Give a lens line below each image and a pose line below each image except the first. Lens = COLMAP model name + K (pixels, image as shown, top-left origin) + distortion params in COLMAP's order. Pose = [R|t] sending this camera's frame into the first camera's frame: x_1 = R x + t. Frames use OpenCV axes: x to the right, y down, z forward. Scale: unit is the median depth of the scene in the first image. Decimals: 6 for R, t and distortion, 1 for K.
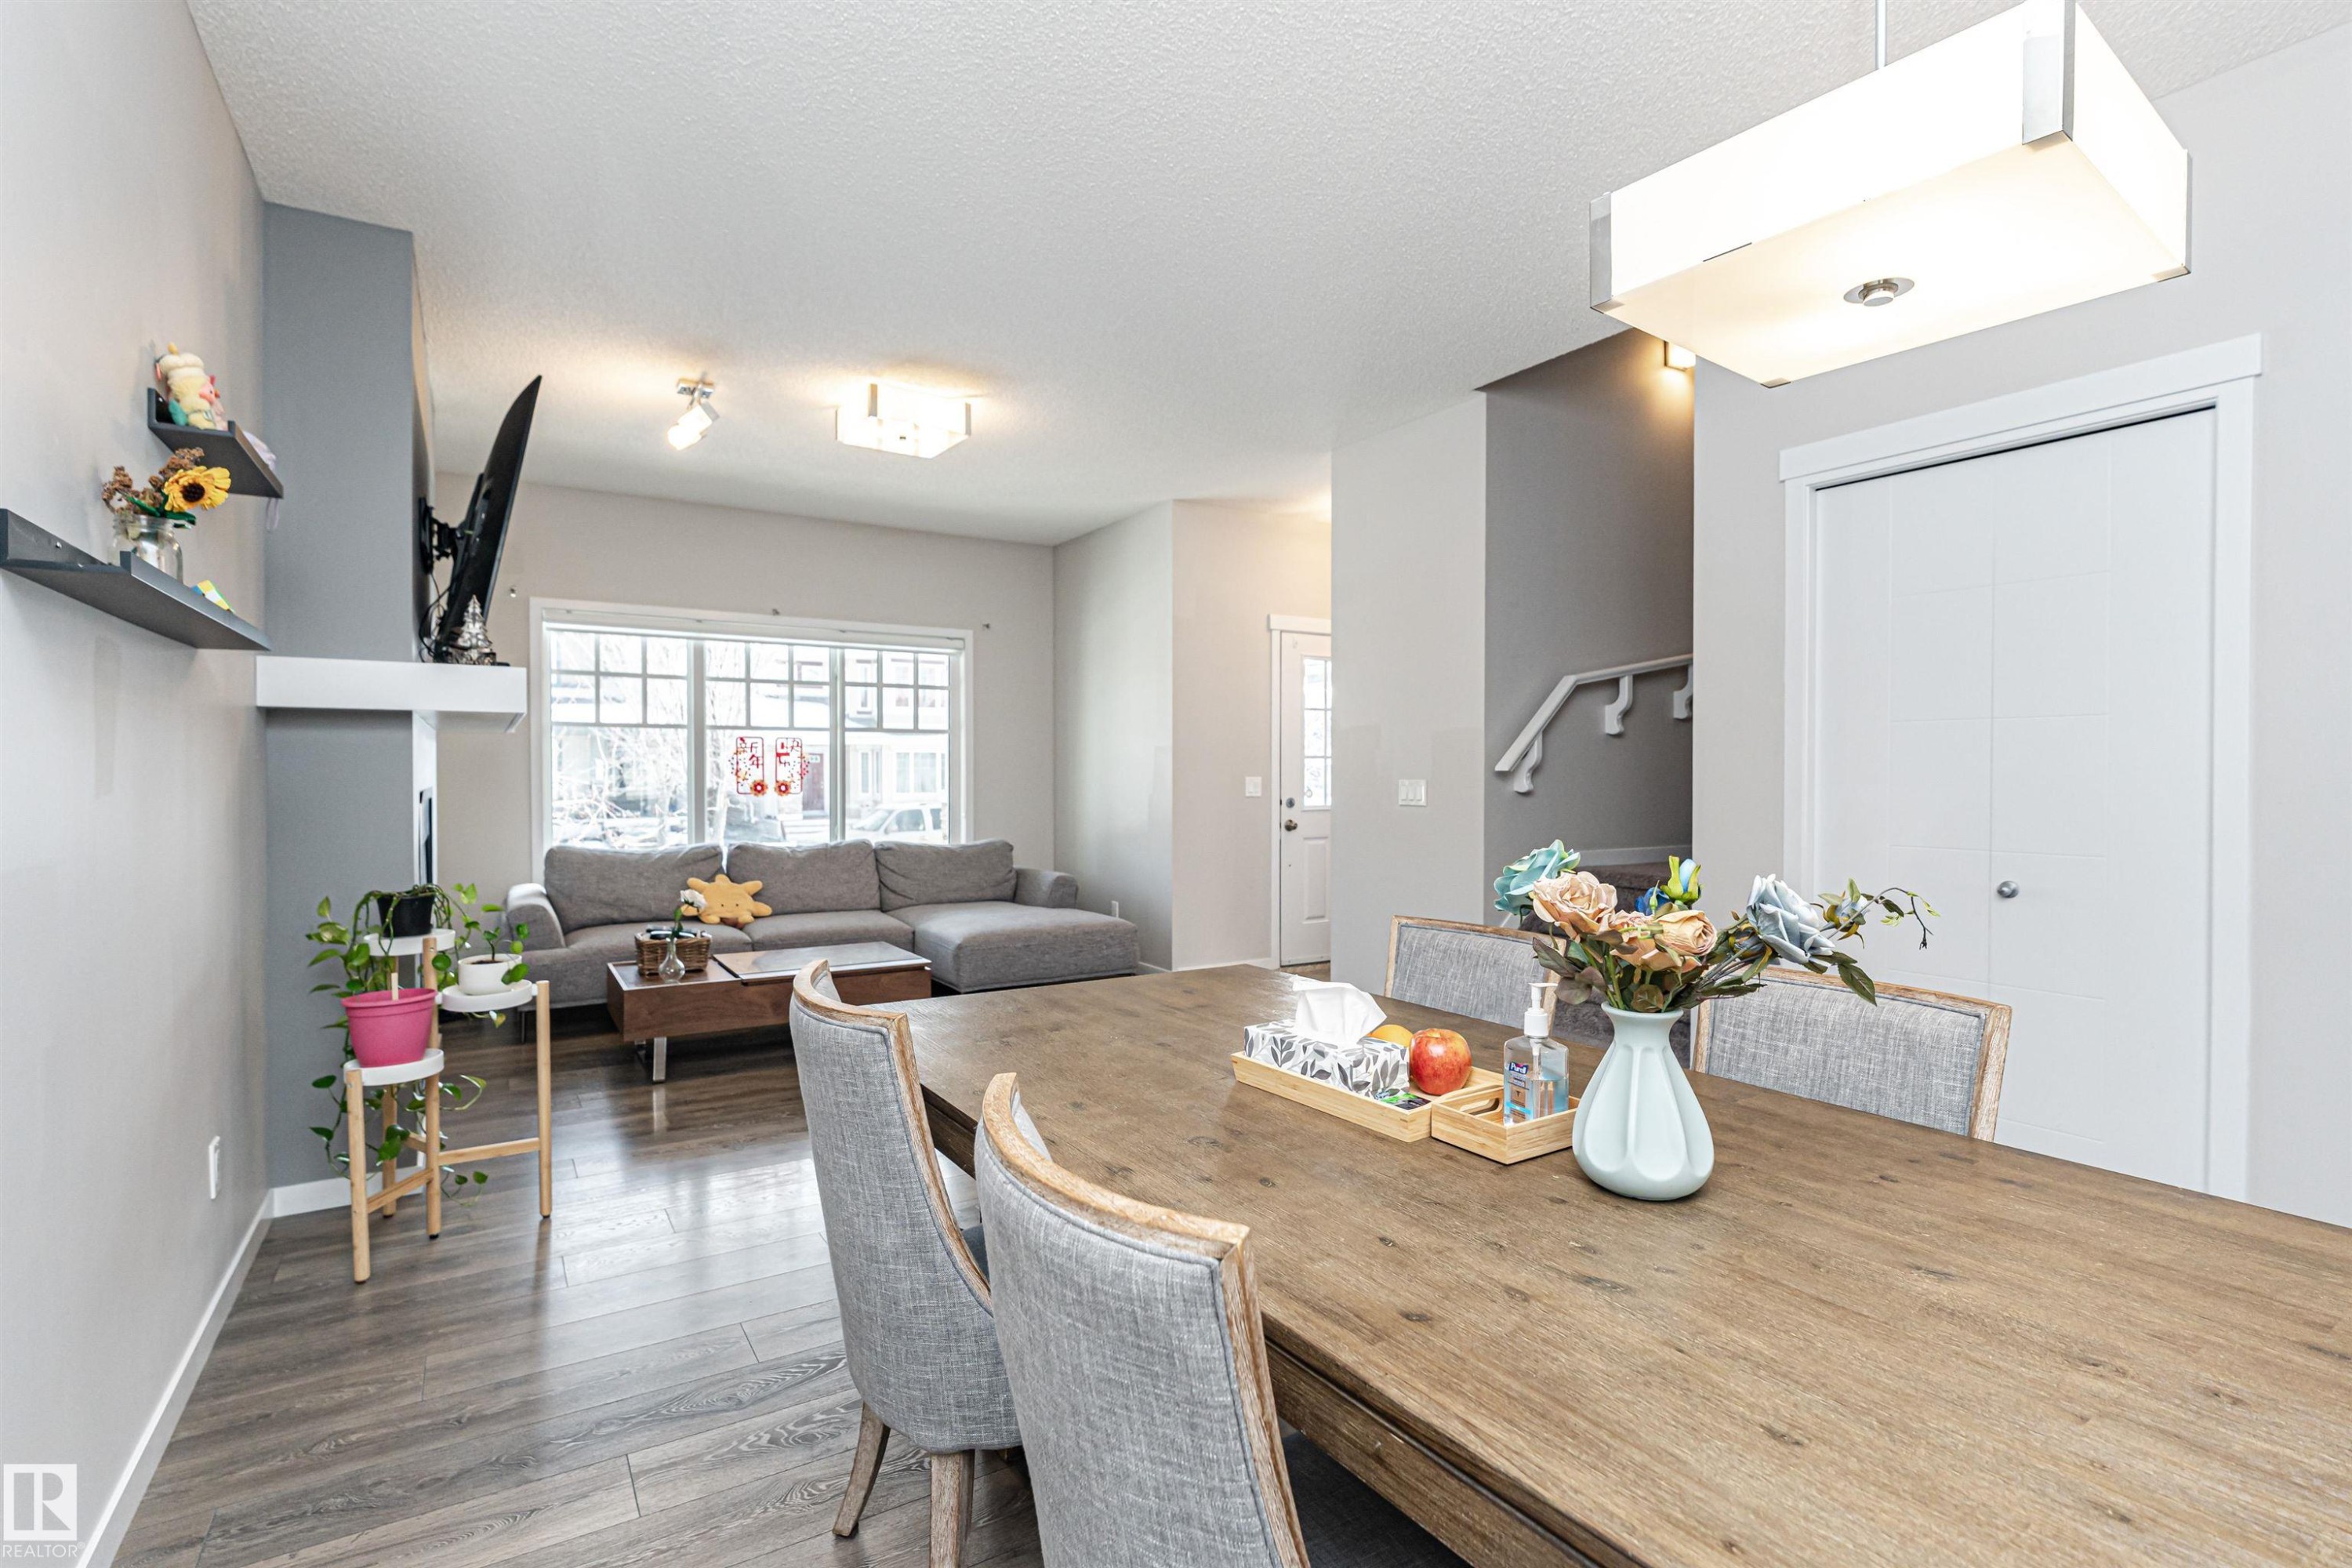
lens RADIAL K [[1088.0, 0, 1176.0], [0, 1088.0, 784.0], [0, 0, 1]] dist [0.002123, -0.000831]
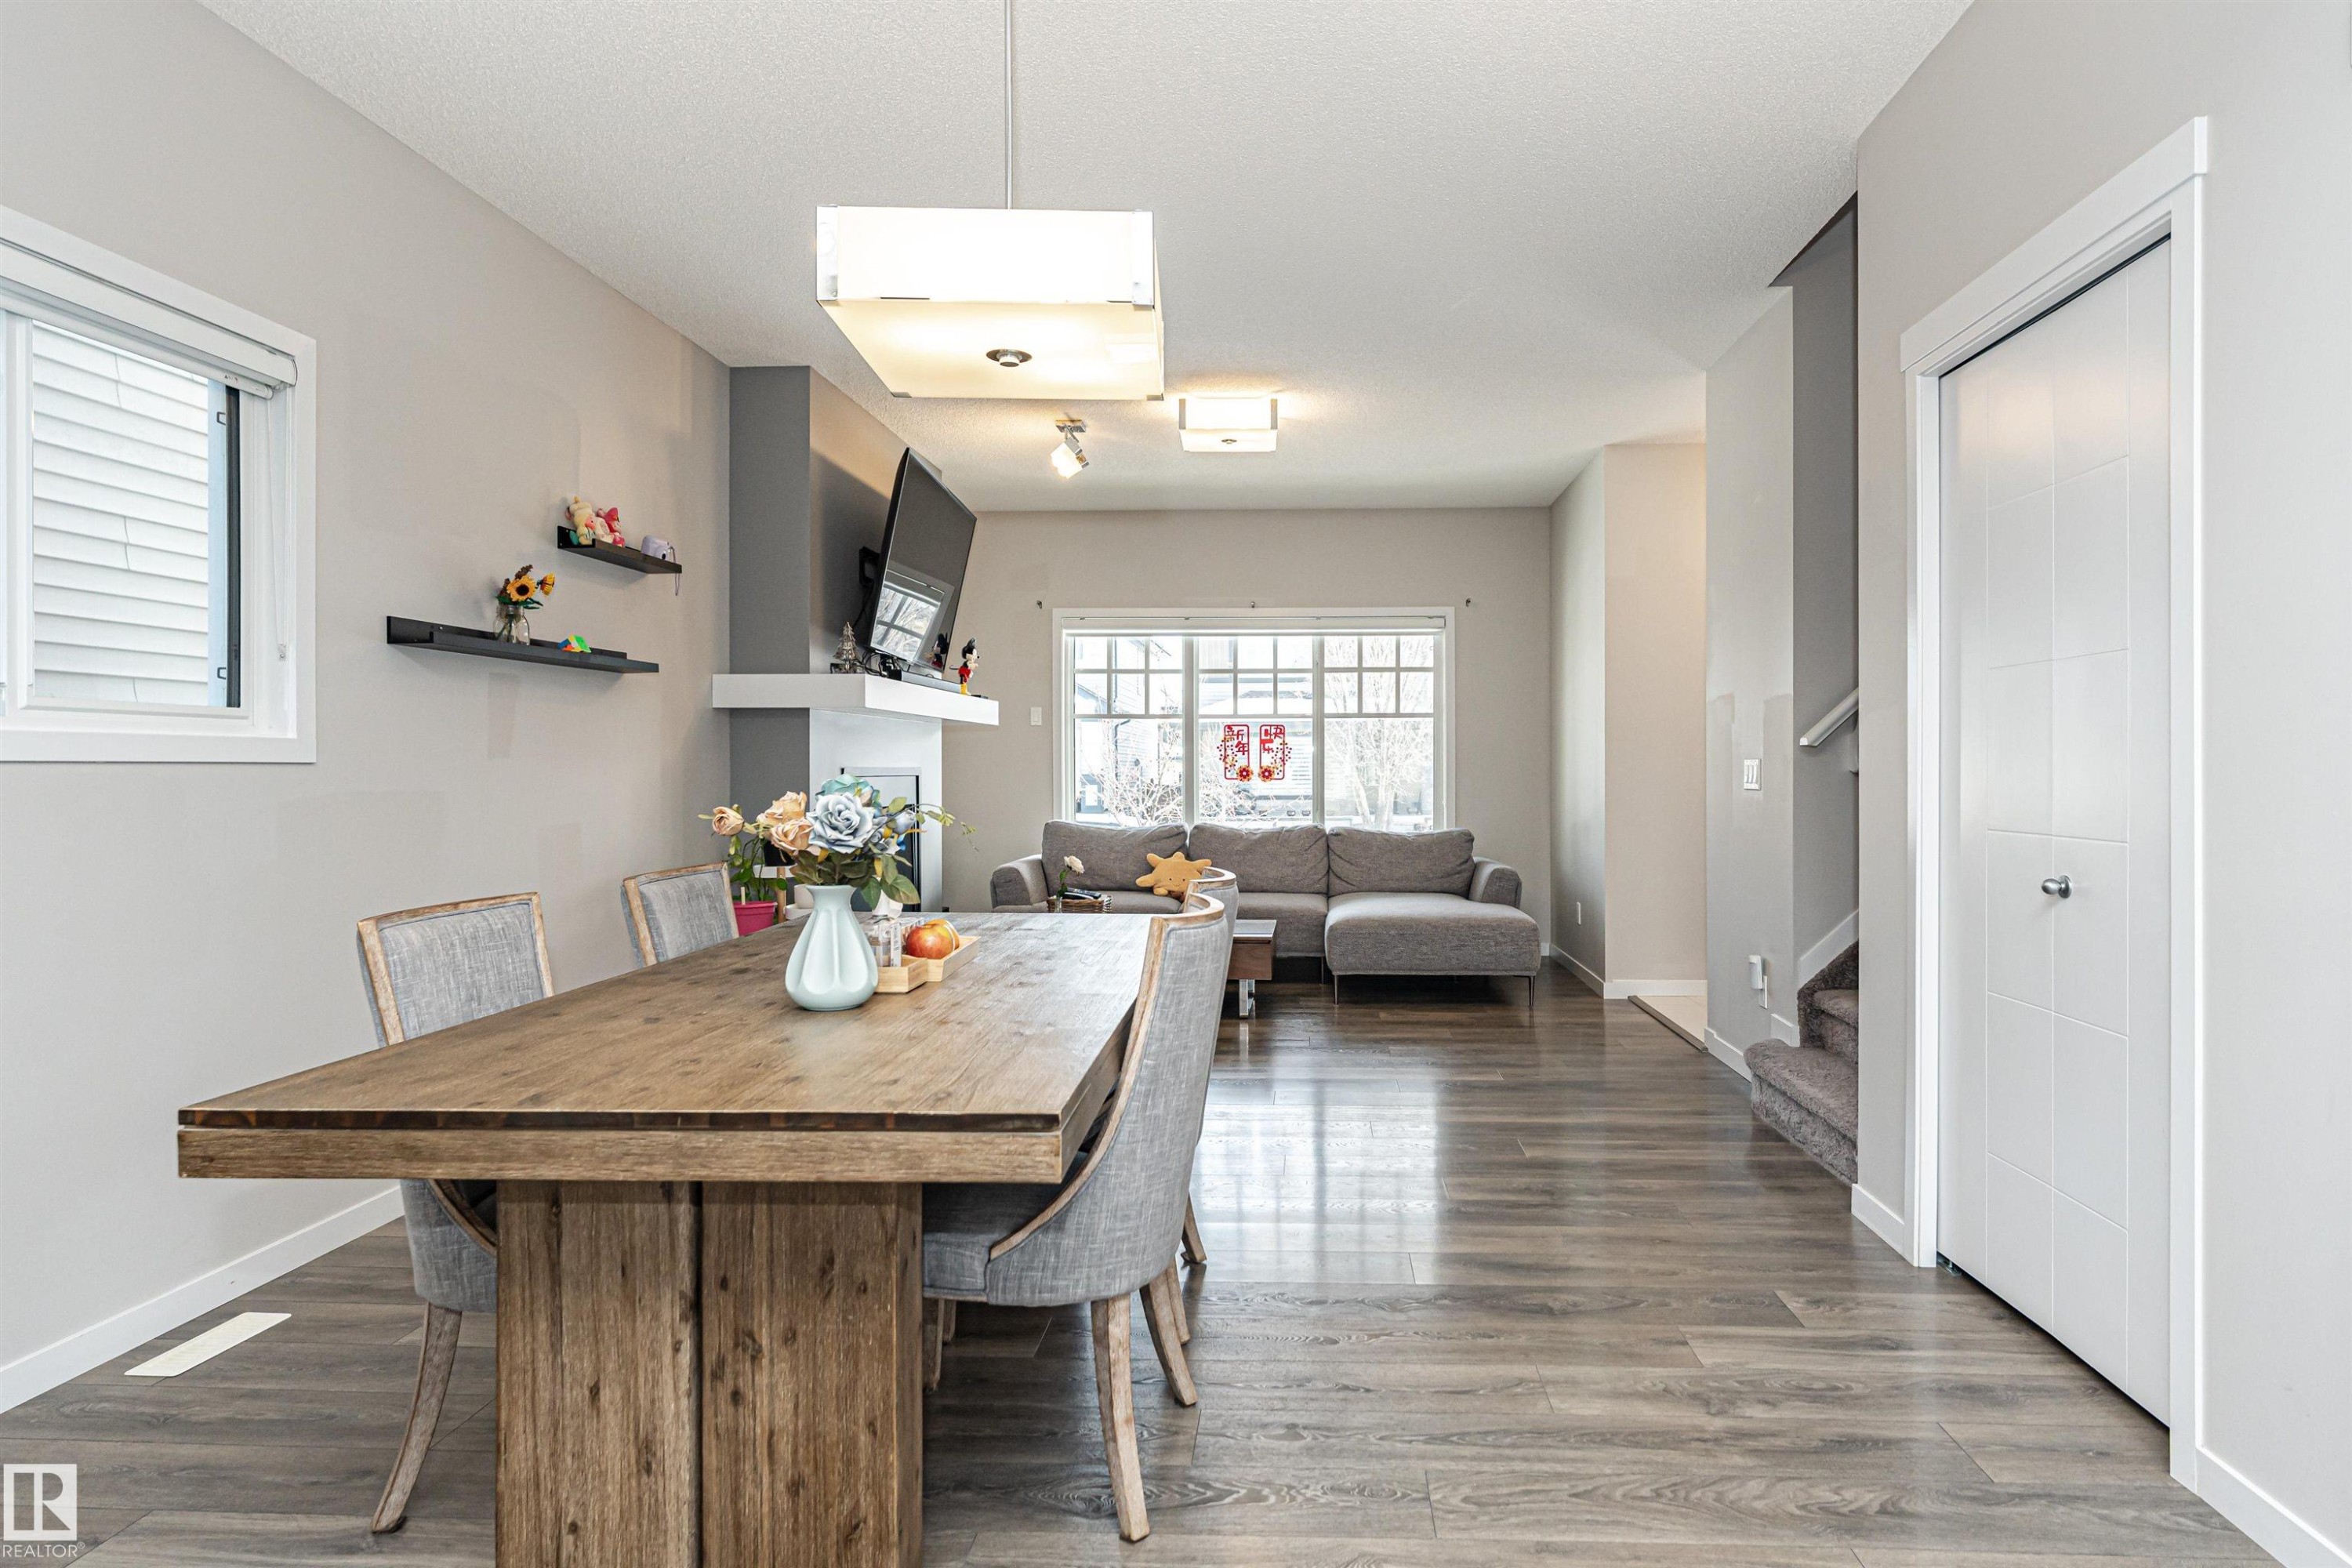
lens RADIAL K [[1299.5, 0, 1268.4], [0, 1299.5, 770.3], [0, 0, 1]] dist [-0.001013, 0.000172]
pose [[0.828660, -0.000783, -0.559751, 0.345130], [-0.004714, 0.999954, -0.008377, 0.011109], [0.559732, 0.009580, 0.828618, -0.021115]]
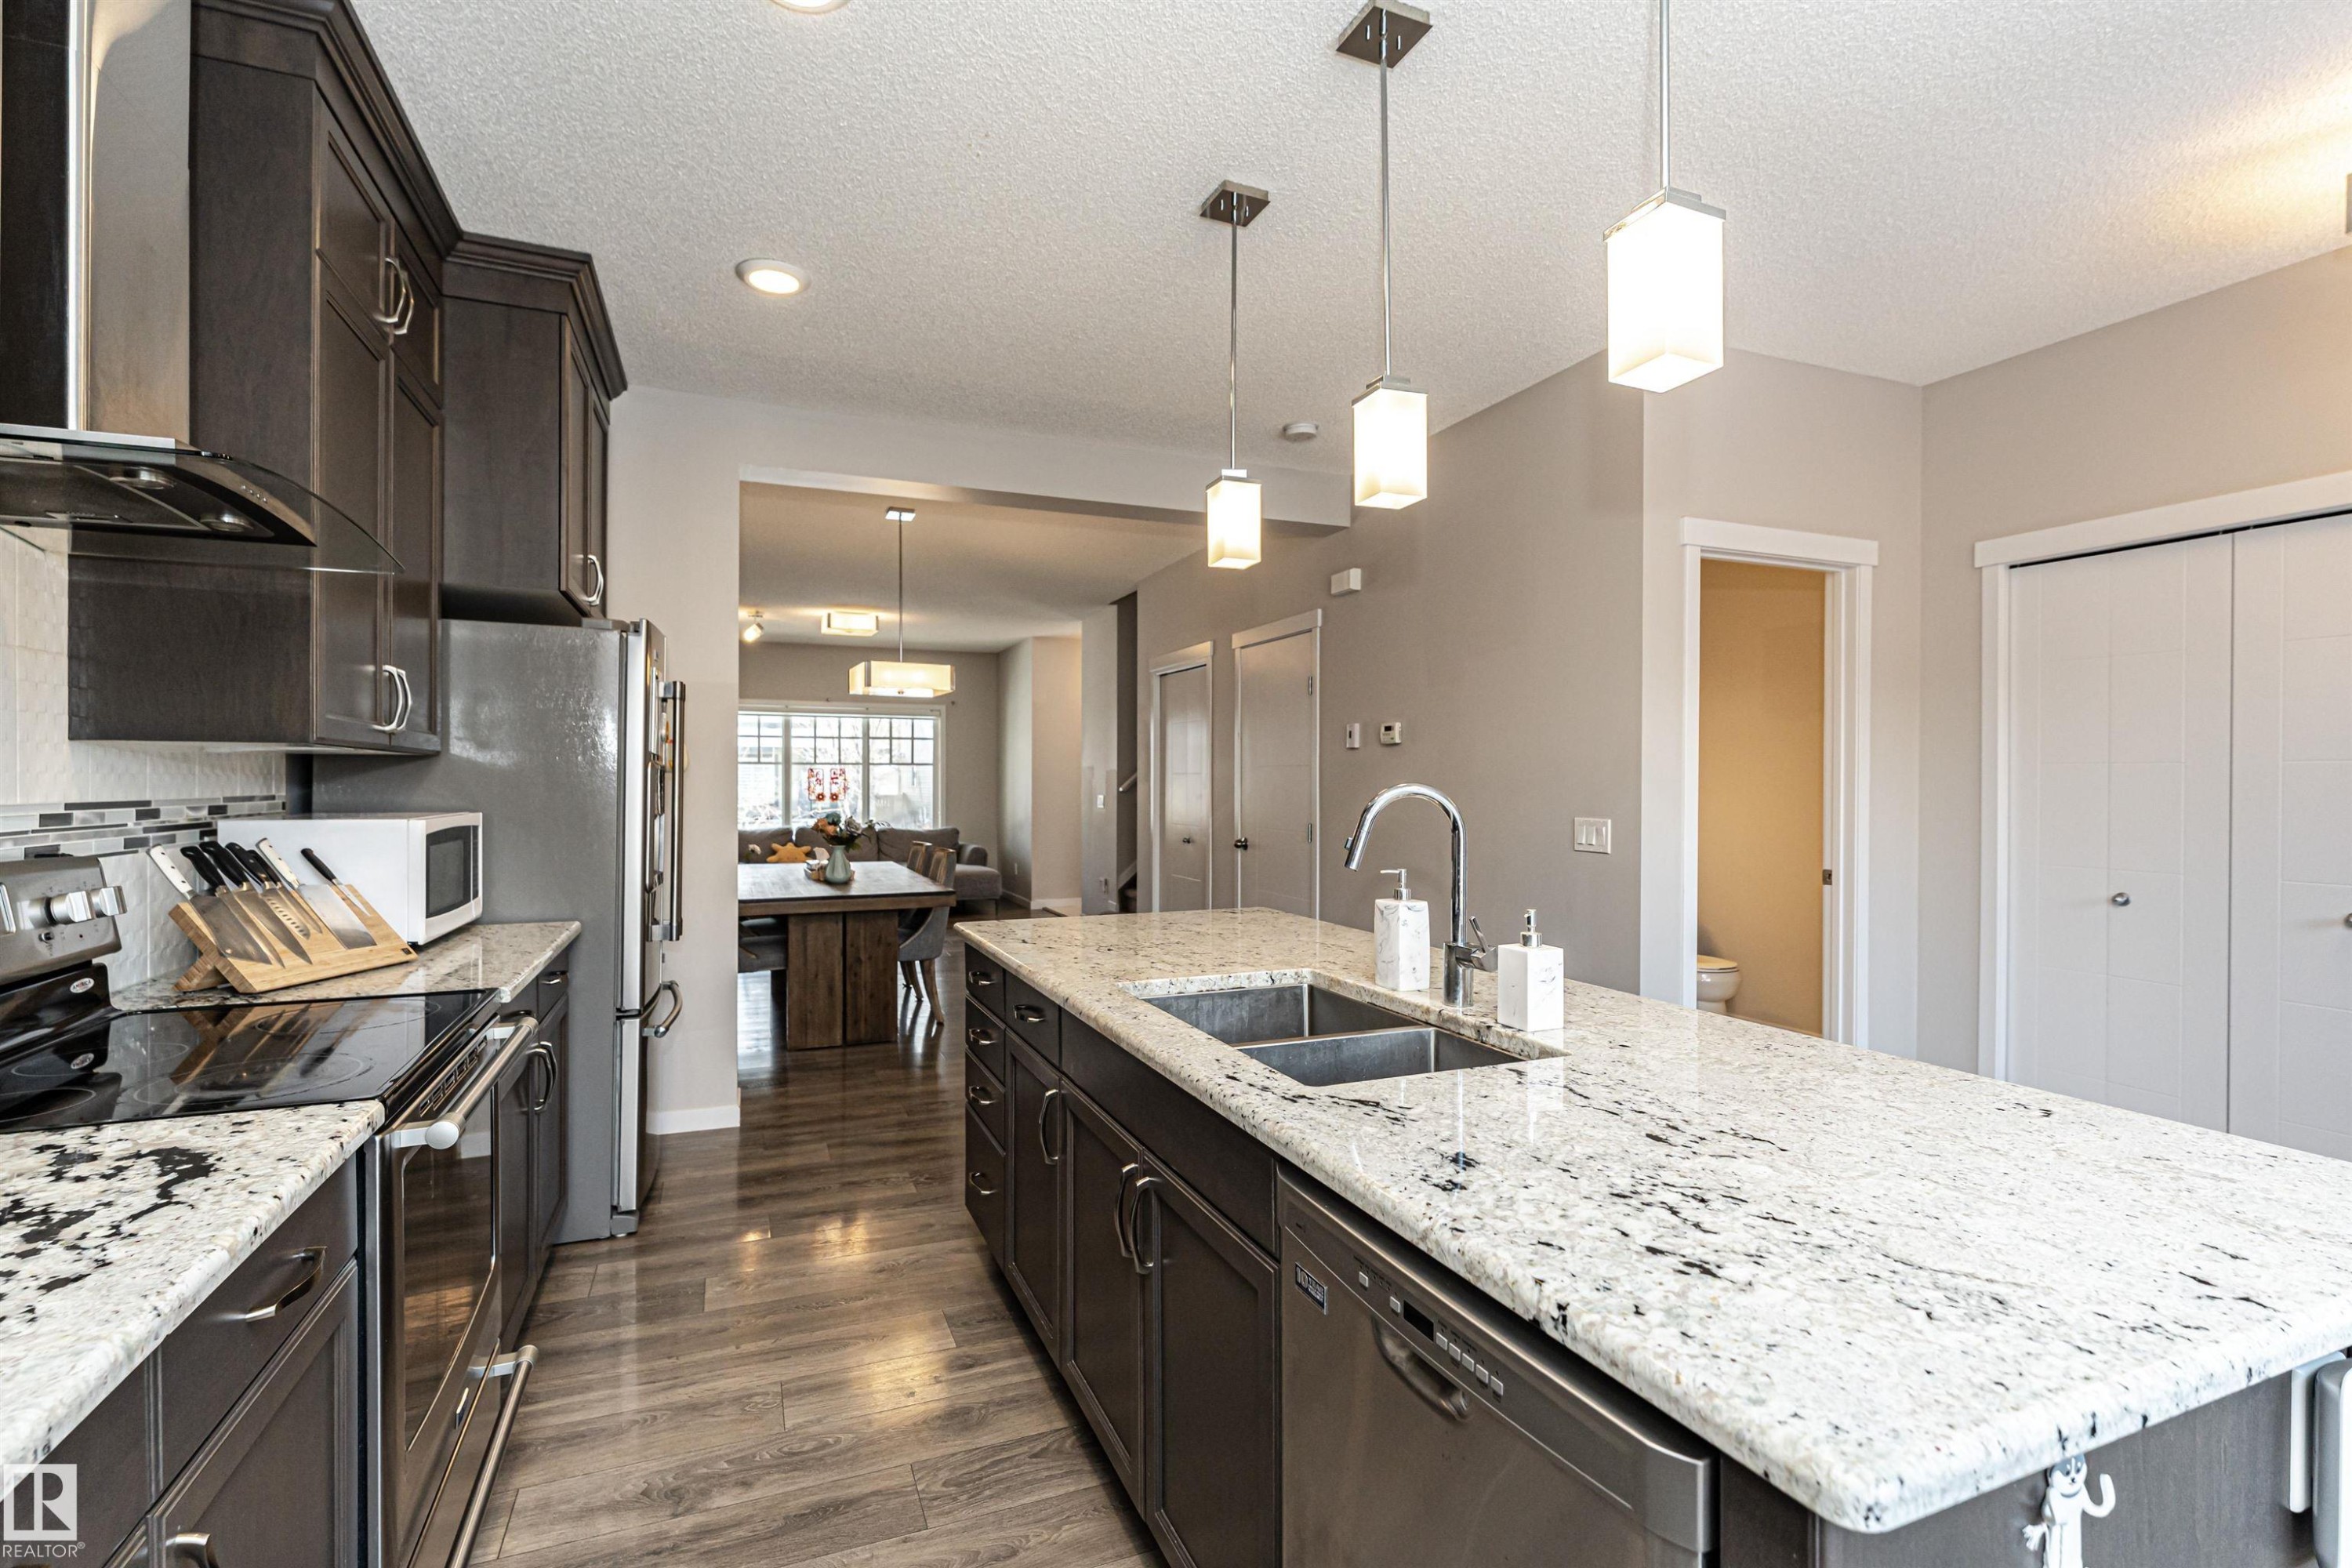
lens RADIAL K [[1088.0, 0, 1176.0], [0, 1088.0, 784.0], [0, 0, 1]] dist [0.002123, -0.000831]
pose [[0.986747, -0.002502, -0.162246, 0.499109], [0.001521, 0.999980, -0.006169, -0.006330], [0.162258, 0.005841, 0.986731, -0.691522]]
